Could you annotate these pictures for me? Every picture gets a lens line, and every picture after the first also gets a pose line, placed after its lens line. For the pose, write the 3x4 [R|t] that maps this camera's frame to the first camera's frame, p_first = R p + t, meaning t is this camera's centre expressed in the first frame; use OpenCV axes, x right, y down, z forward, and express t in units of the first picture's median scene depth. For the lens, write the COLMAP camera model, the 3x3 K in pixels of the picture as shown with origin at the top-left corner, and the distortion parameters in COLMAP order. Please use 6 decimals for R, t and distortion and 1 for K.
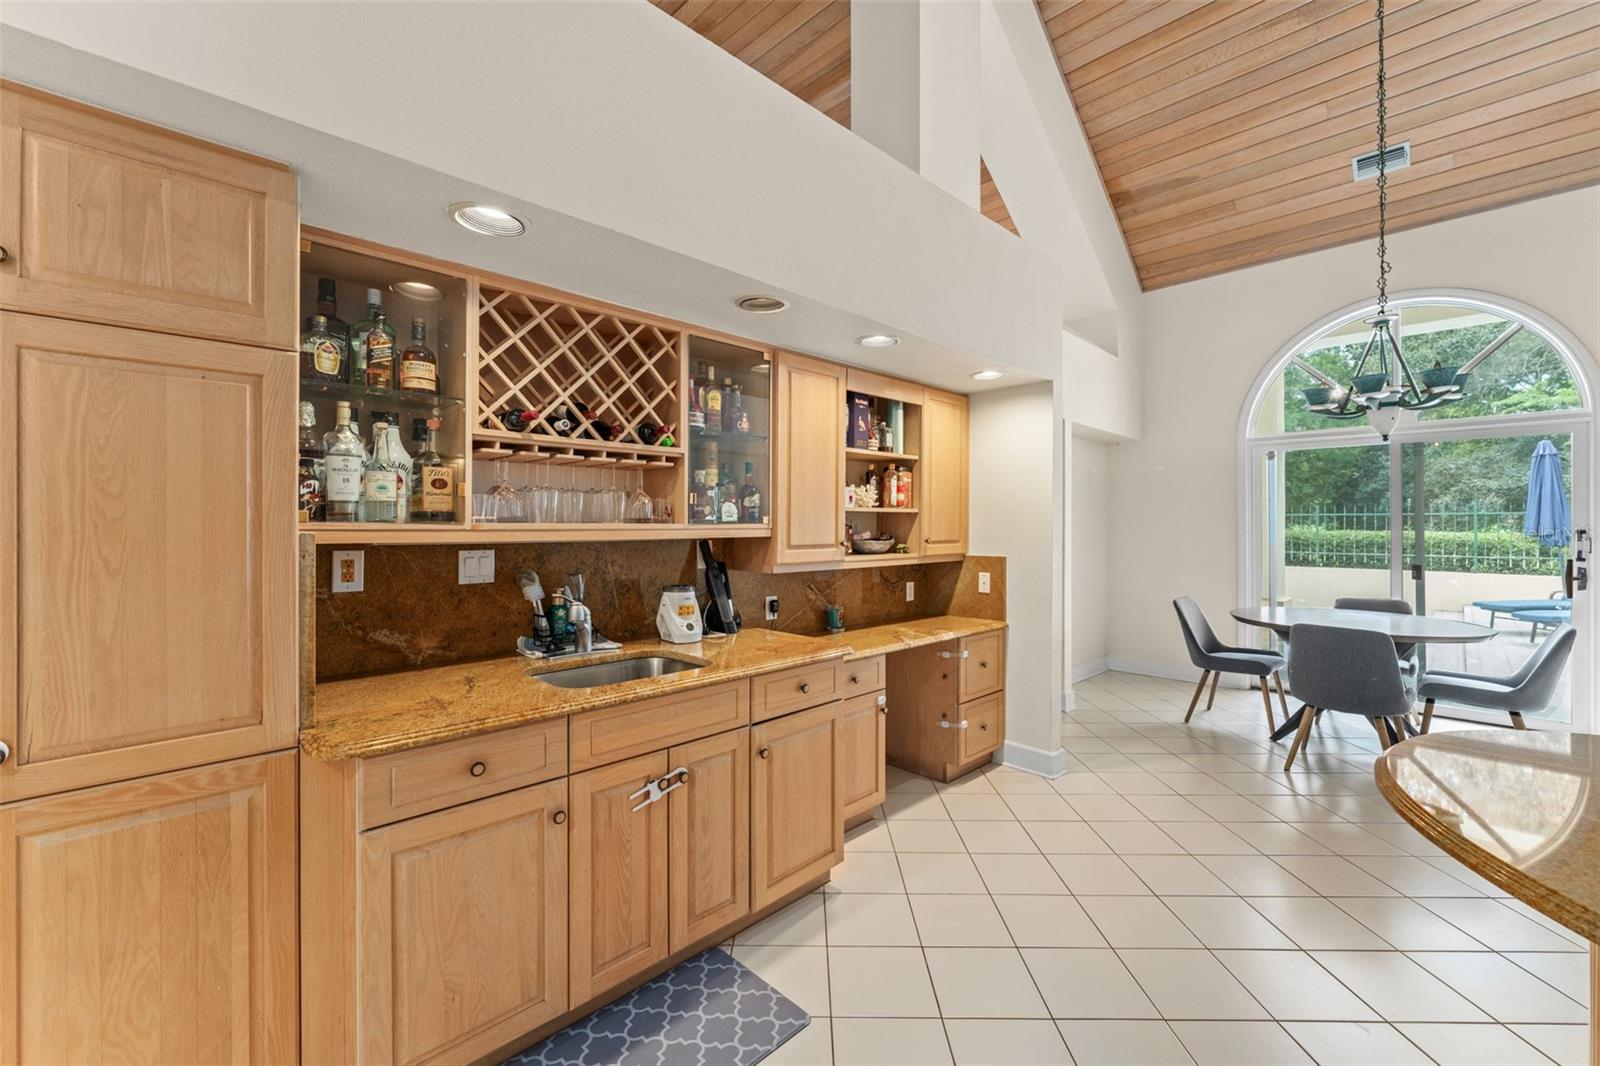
lens RADIAL K [[634.8, 0, 815.1], [0, 634.8, 523.4], [0, 0, 1]] dist [-0.007355, 0.001043]
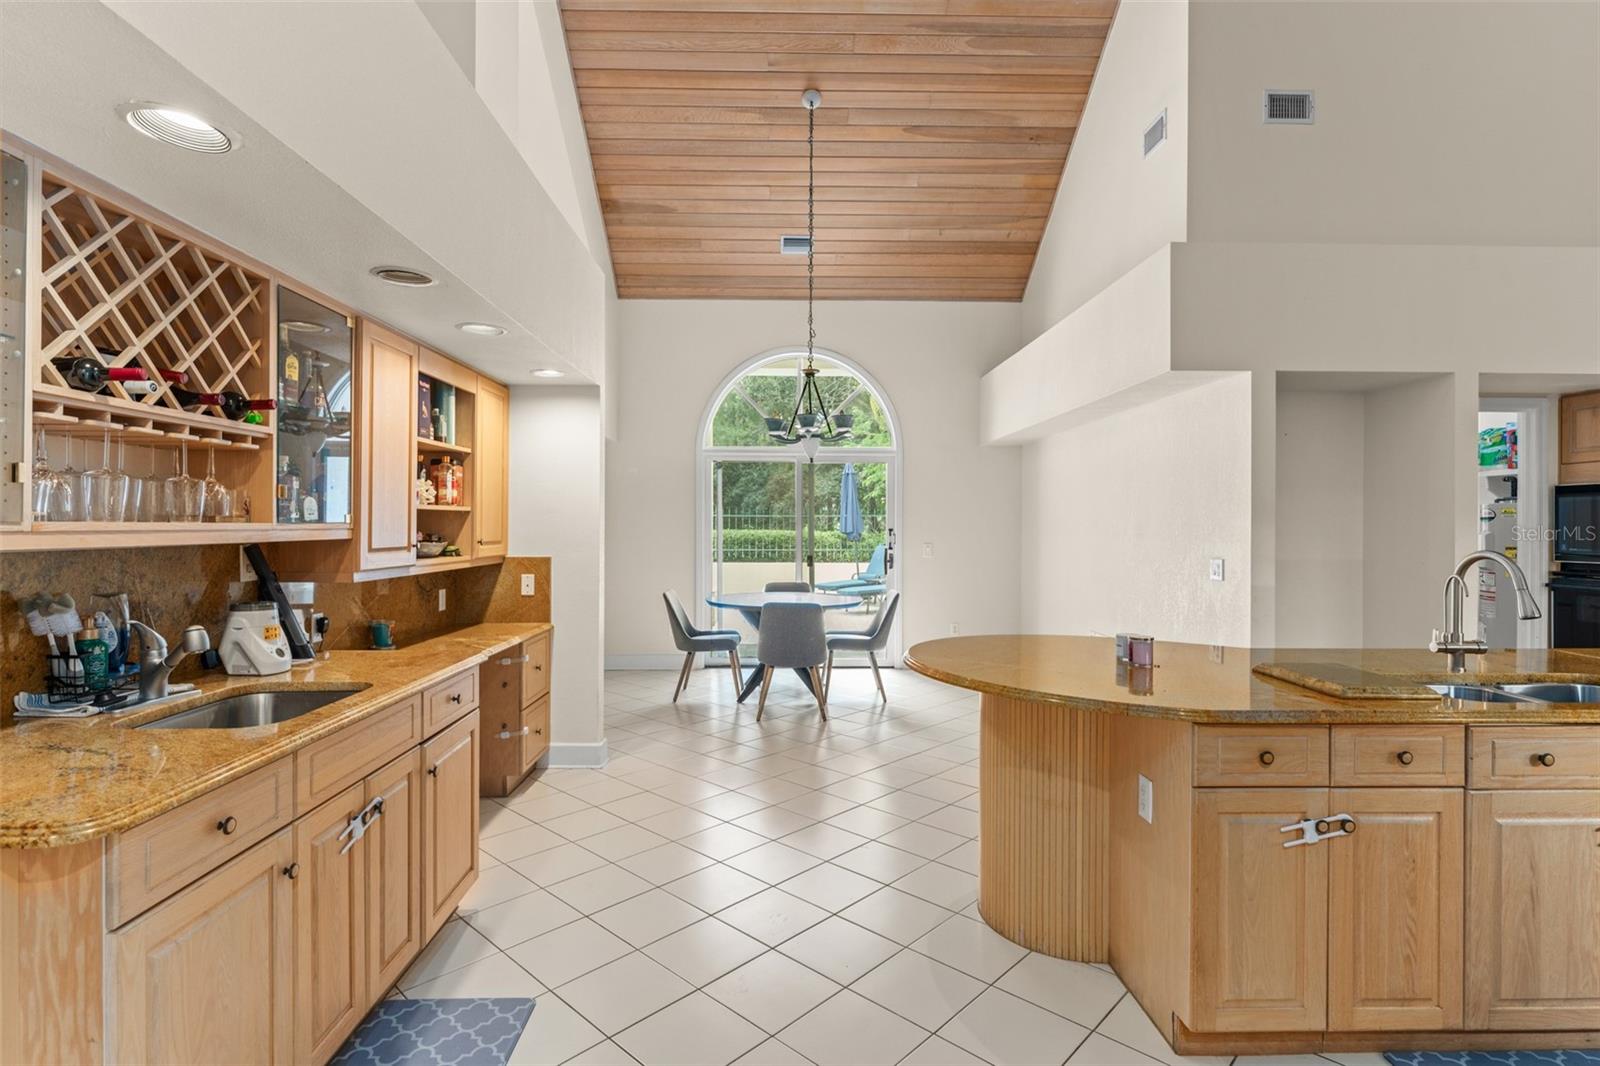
lens RADIAL K [[758.2, 0, 772.8], [0, 758.2, 527.7], [0, 0, 1]] dist [-0.006008, 0.000424]
pose [[0.700764, -0.000686, 0.713393, -0.426663], [-0.004766, 0.999973, 0.005644, -0.002056], [-0.713377, -0.007355, 0.700742, -0.101948]]
